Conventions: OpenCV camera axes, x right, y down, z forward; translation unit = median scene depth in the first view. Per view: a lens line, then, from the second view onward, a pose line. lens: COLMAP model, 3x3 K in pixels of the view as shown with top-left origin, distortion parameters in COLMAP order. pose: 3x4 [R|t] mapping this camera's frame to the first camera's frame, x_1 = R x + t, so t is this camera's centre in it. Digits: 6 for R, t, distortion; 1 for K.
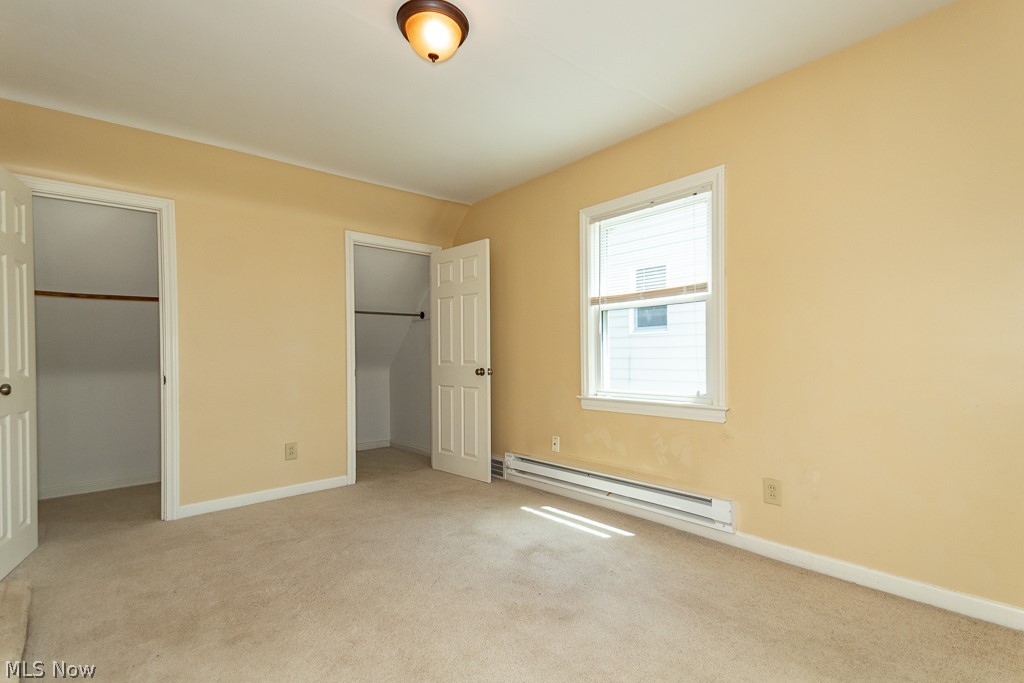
lens RADIAL K [[482.5, 0, 515.9], [0, 482.5, 360.9], [0, 0, 1]] dist [0.081039, 0.000167]
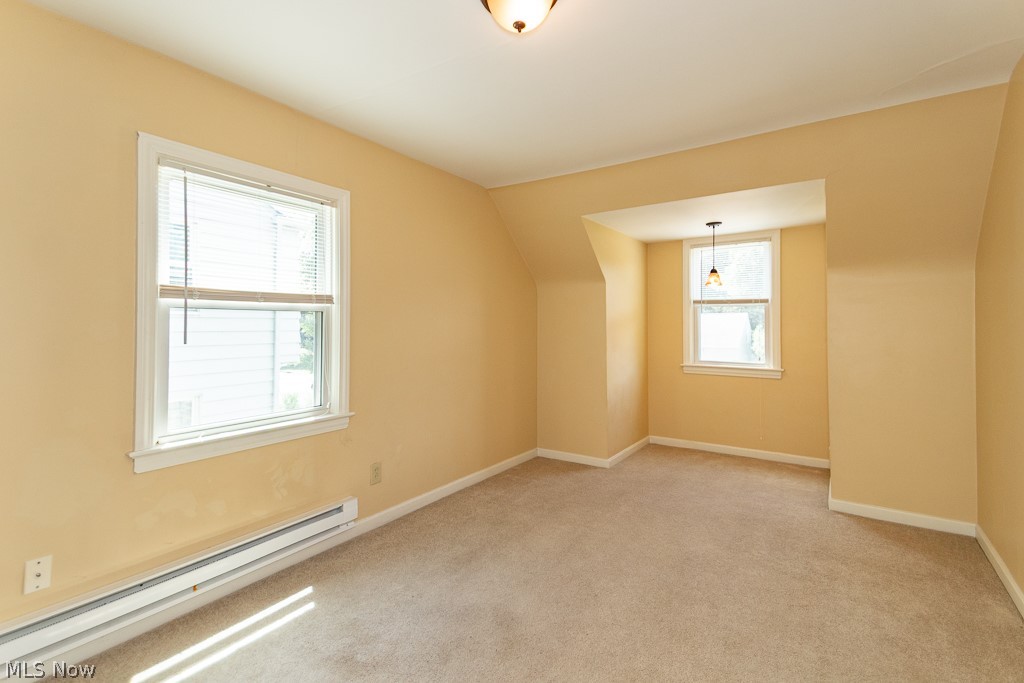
lens RADIAL K [[474.6, 0, 512.7], [0, 474.6, 326.1], [0, 0, 1]] dist [0.016065, -0.000457]
pose [[-0.258235, 0.011988, 0.966008, -0.601587], [0.012176, 0.999884, -0.009154, -0.074661], [-0.966005, 0.009399, -0.258351, 0.812782]]
